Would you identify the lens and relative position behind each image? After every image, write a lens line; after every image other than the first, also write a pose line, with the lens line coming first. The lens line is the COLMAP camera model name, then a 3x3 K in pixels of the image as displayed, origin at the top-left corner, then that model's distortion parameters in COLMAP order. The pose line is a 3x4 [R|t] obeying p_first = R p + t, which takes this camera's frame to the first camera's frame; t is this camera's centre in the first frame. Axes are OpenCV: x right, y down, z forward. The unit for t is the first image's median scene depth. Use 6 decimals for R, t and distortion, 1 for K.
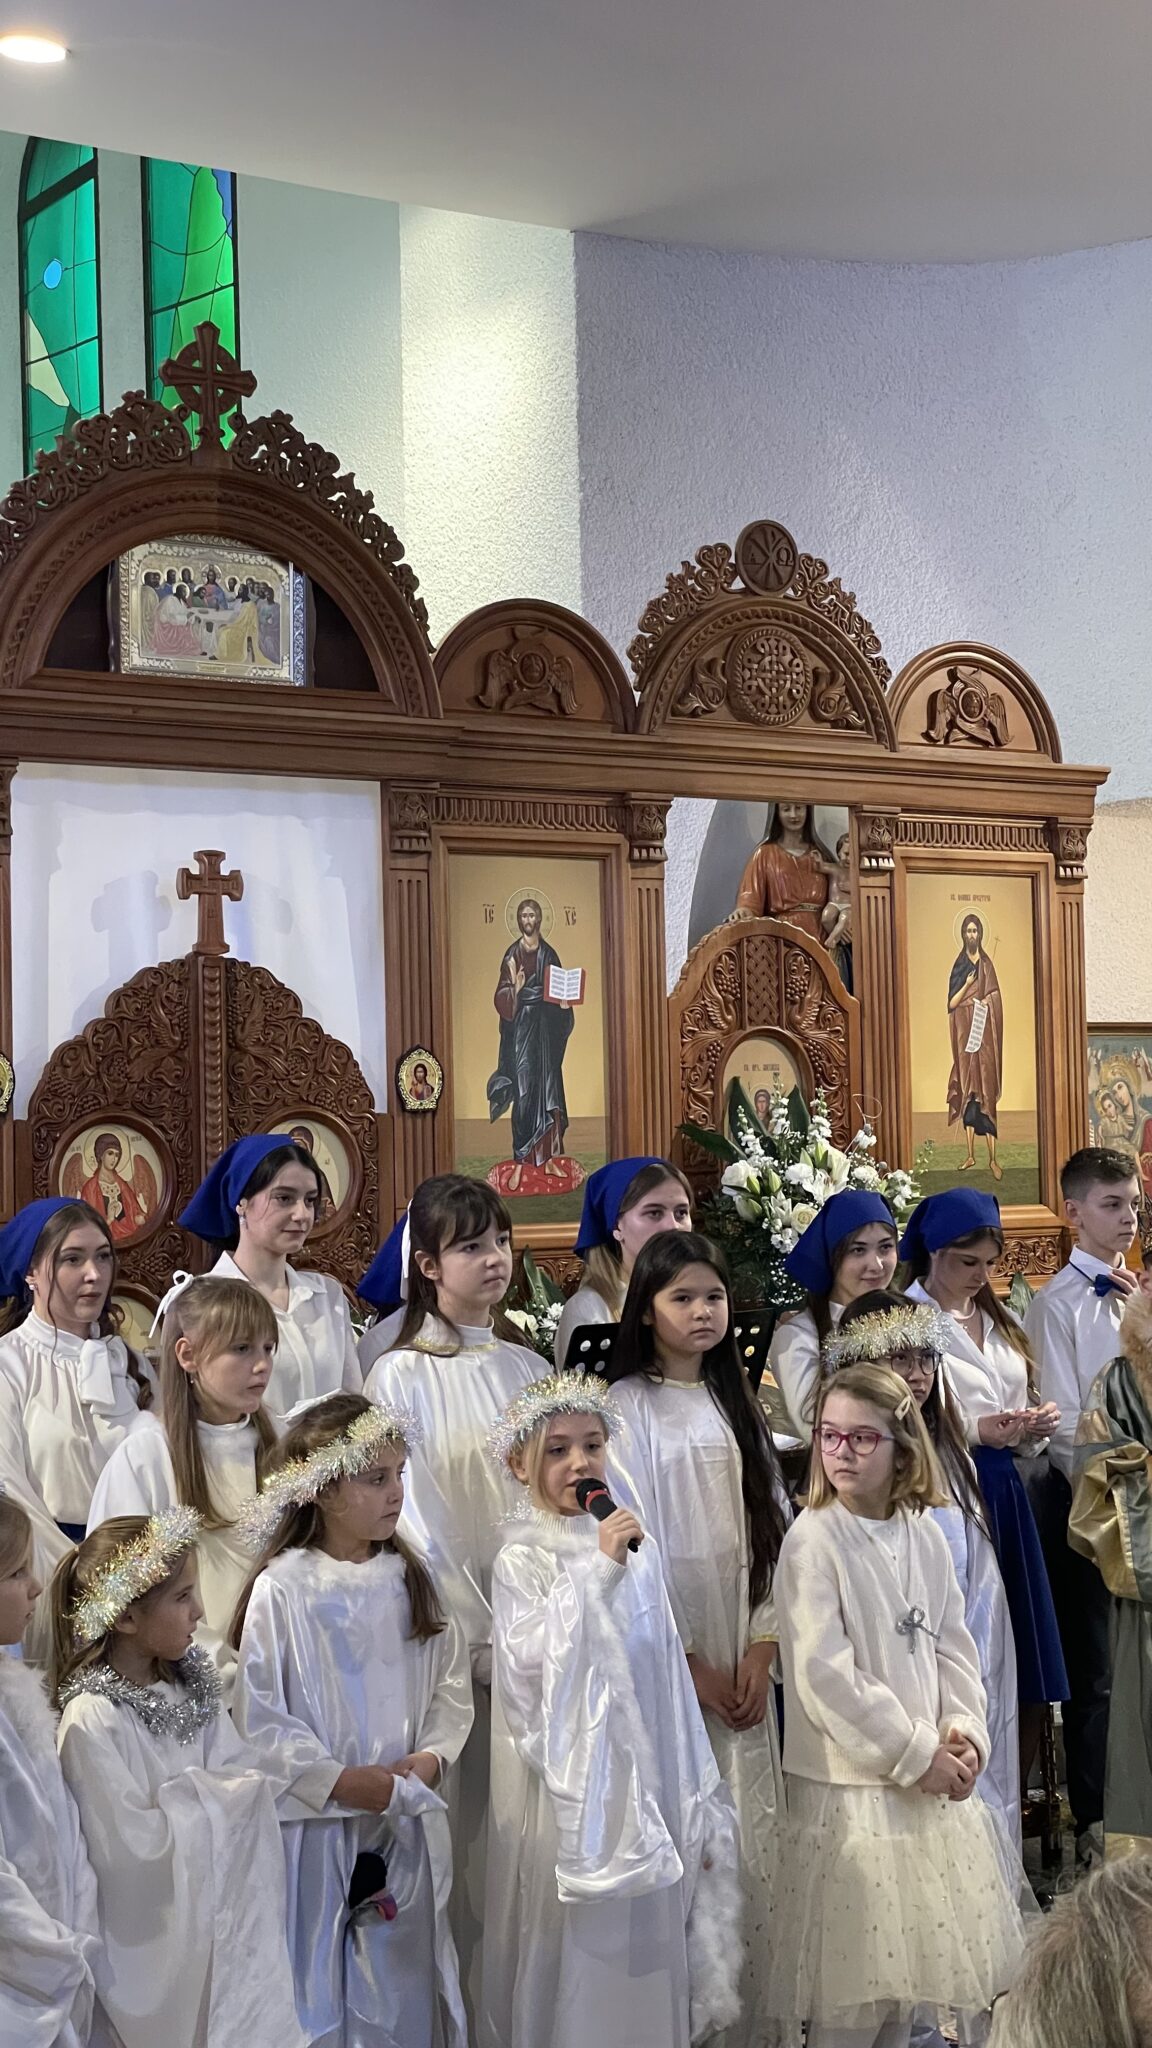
lens RADIAL K [[3057.7, 0, 567.0], [0, 3057.7, 1002.4], [0, 0, 1]] dist [0.100411, 0.000000]
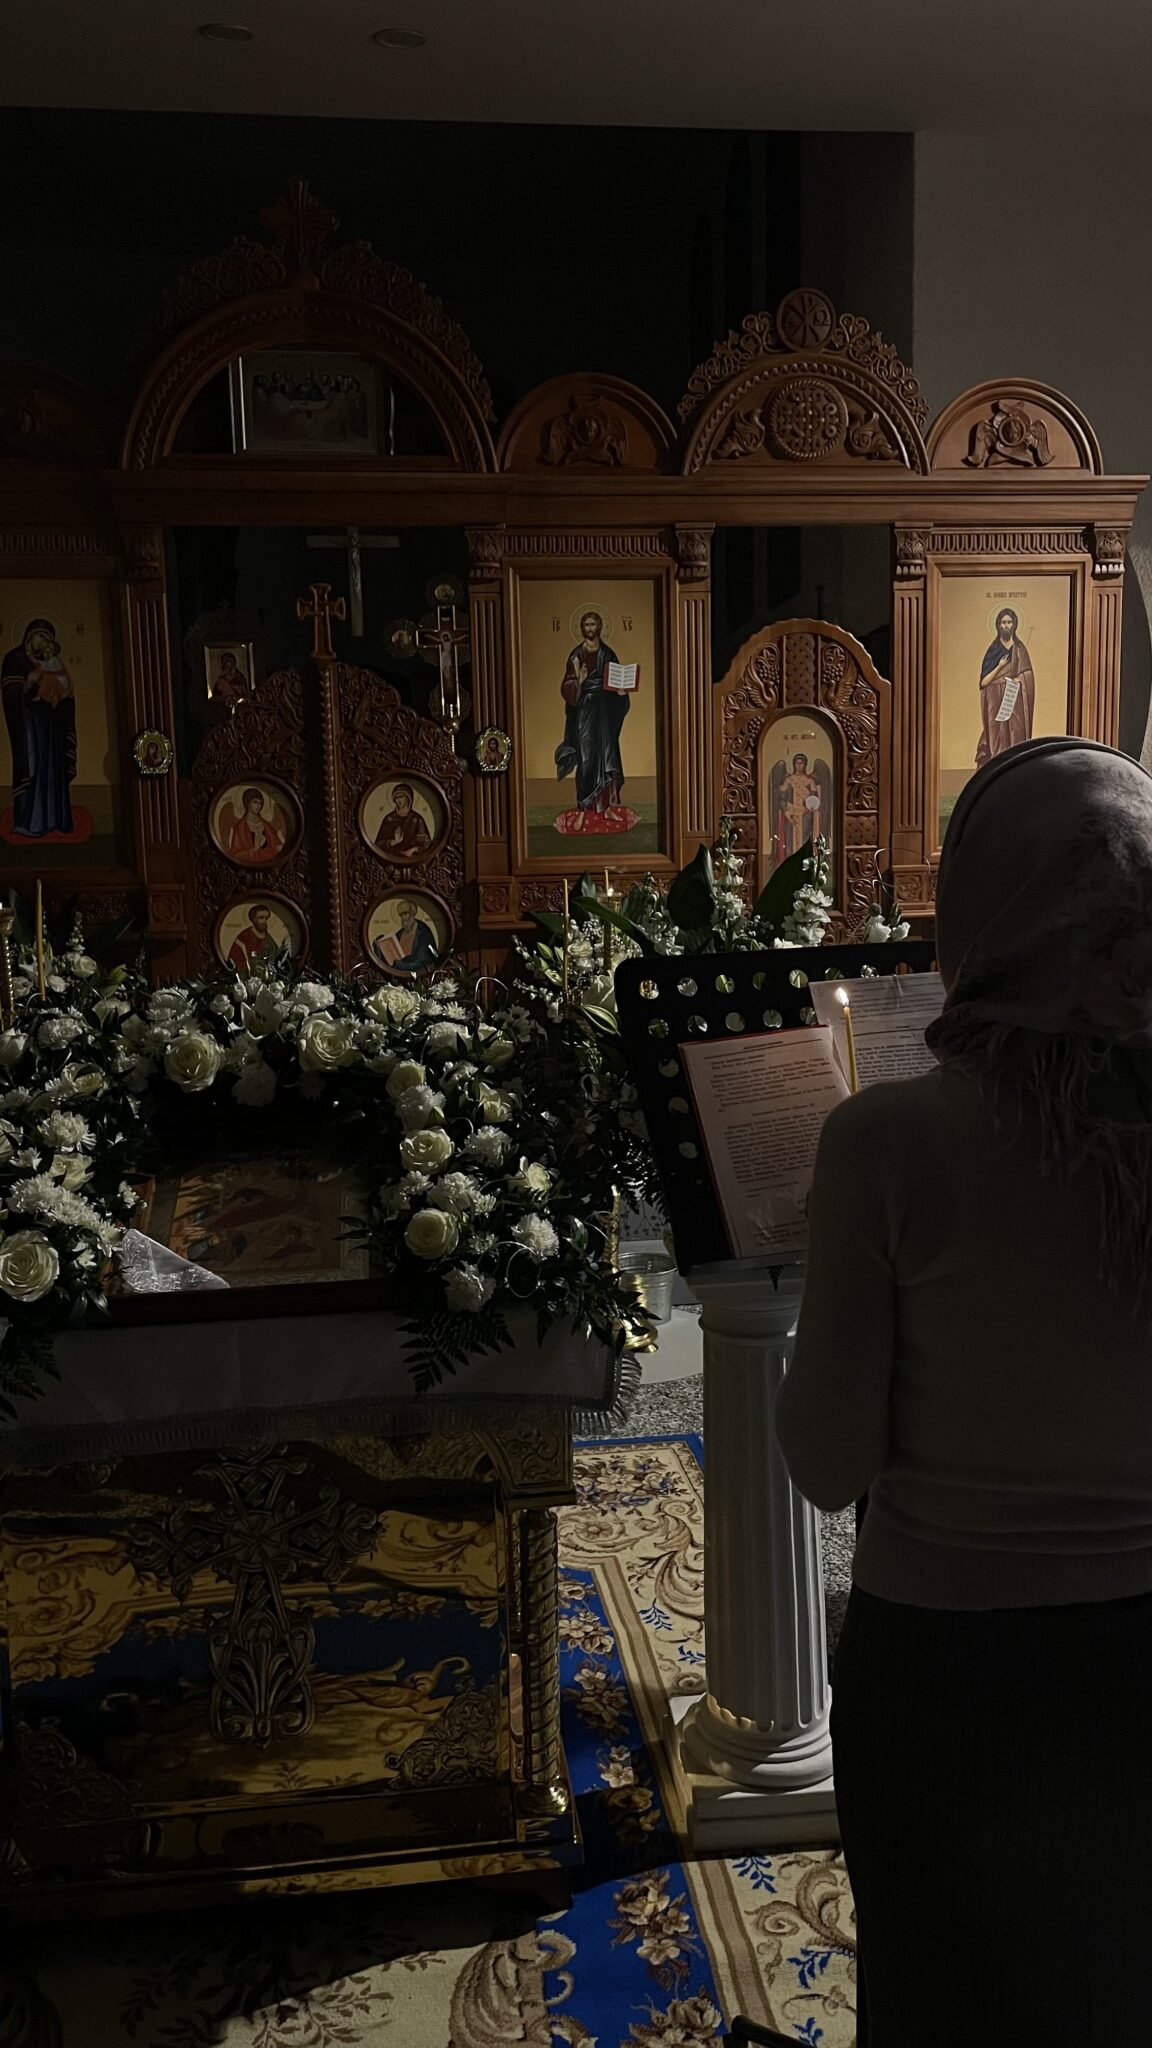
lens RADIAL K [[1592.1, 0, 578.0], [0, 1592.1, 1024.4], [0, 0, 1]] dist [0.087845, -0.102148]
pose [[0.895848, 0.053283, -0.441155, 0.302619], [0.023918, 0.985564, 0.167607, 0.026870], [0.443717, -0.160702, 0.881641, 0.347647]]
